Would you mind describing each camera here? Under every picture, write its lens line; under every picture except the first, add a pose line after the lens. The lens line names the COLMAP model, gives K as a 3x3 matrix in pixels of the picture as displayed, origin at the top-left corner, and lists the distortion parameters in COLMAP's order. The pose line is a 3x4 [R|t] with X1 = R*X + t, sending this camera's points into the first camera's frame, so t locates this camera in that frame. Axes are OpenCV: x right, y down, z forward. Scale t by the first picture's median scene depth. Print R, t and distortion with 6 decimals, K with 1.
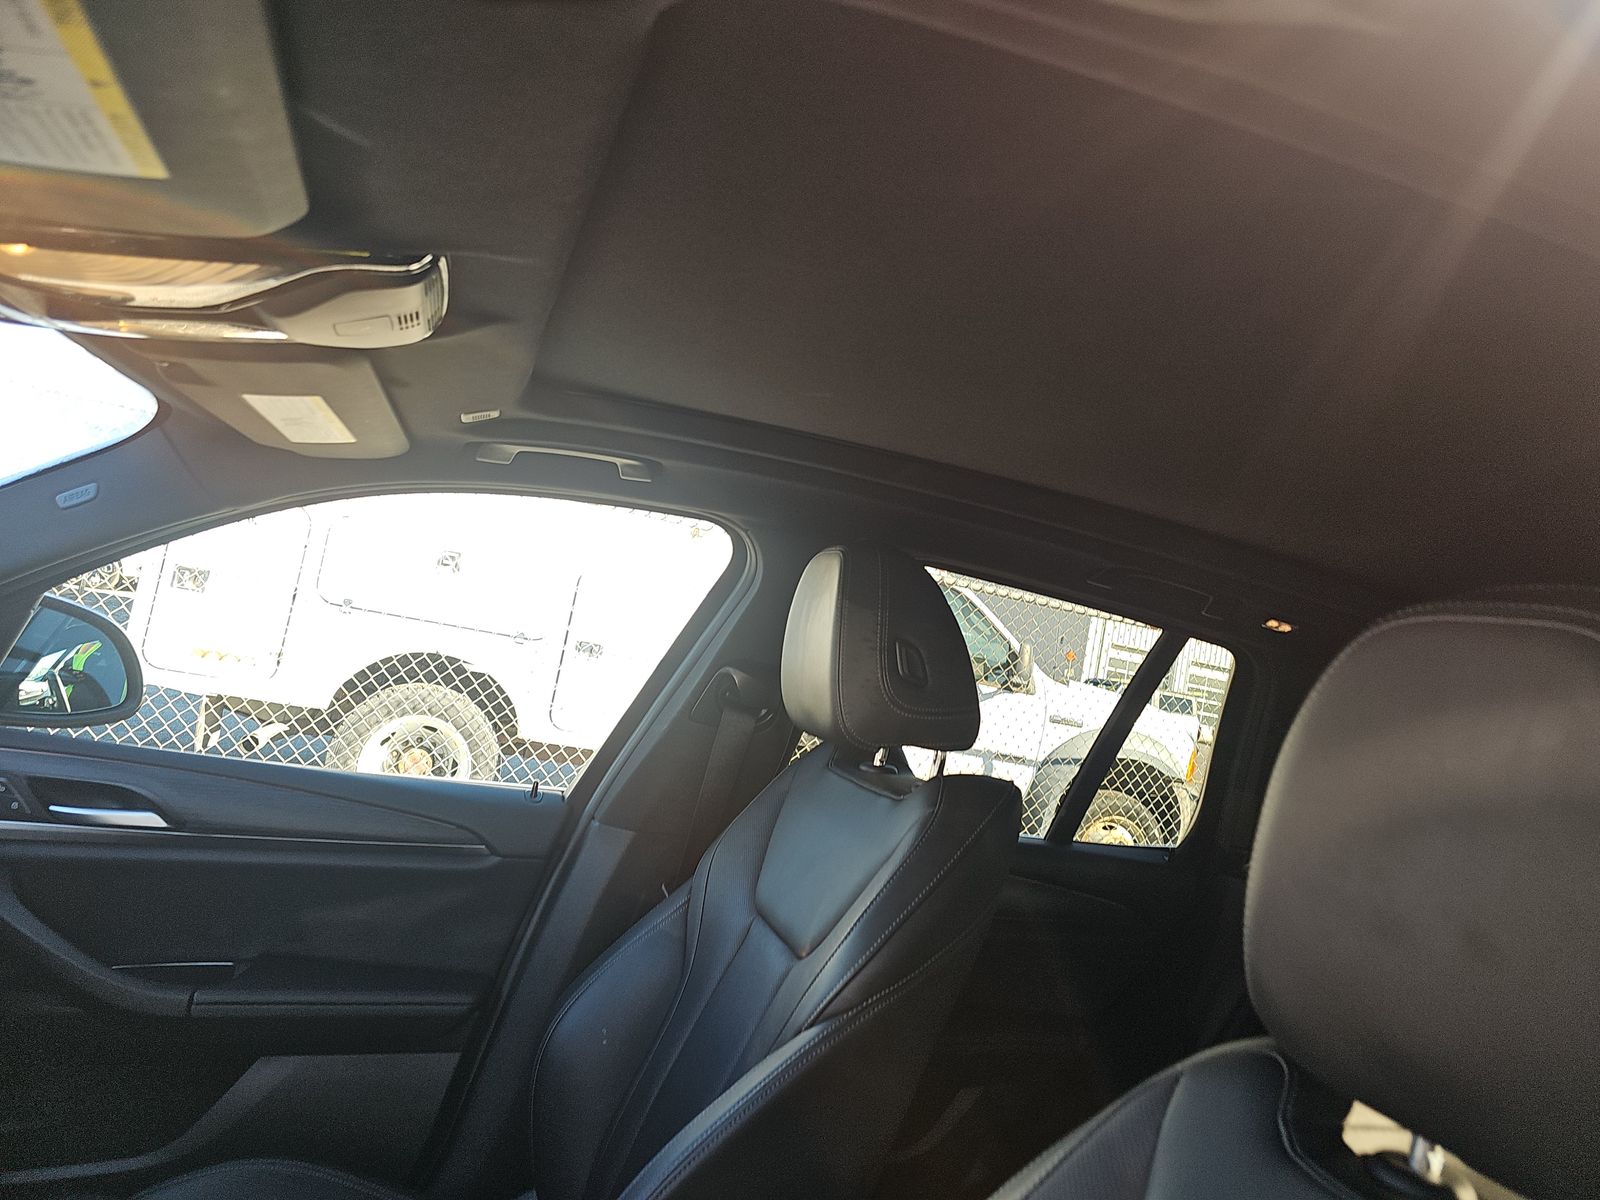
lens RADIAL K [[1106.0, 0, 801.2], [0, 1106.0, 554.7], [0, 0, 1]] dist [0.076484, -0.086383]
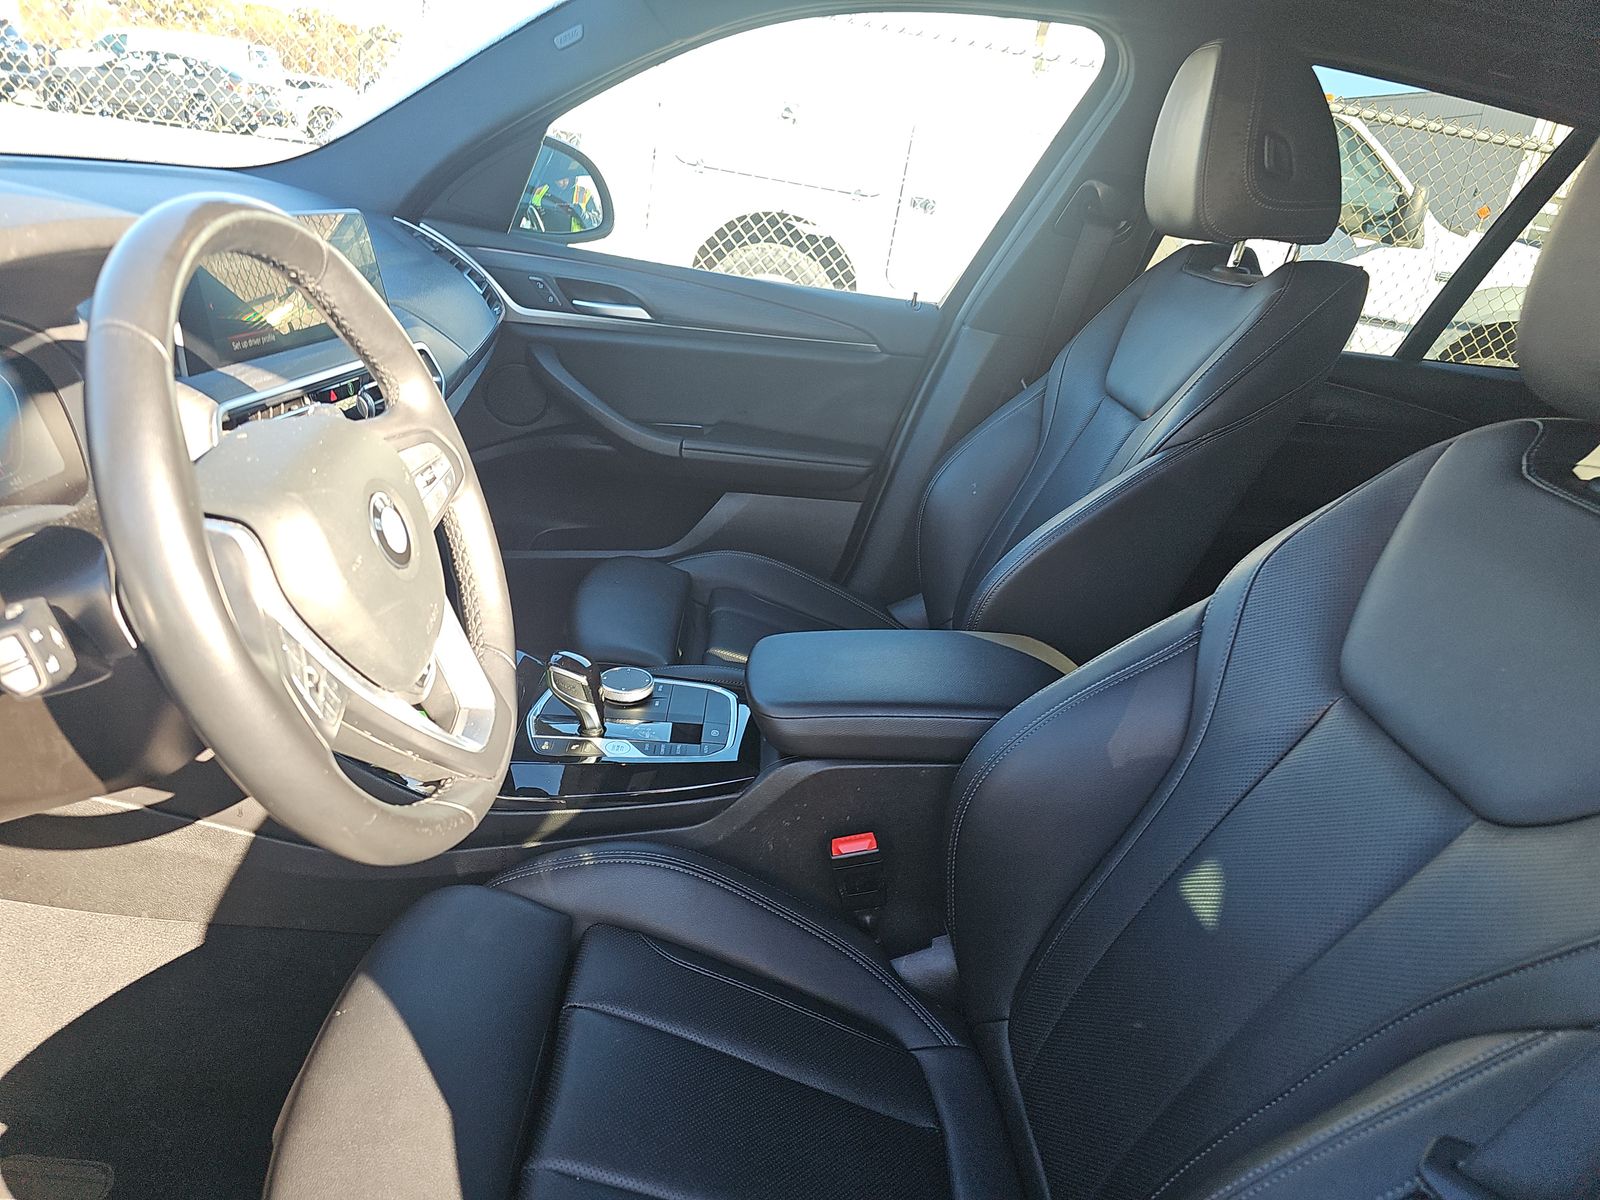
lens RADIAL K [[1059.1, 0, 794.1], [0, 1059.1, 601.2], [0, 0, 1]] dist [0.062976, -0.073568]
pose [[0.955061, 0.077737, -0.286034, -0.012929], [0.051446, 0.906877, 0.418244, 0.022444], [0.291911, -0.414164, 0.862123, -0.156011]]
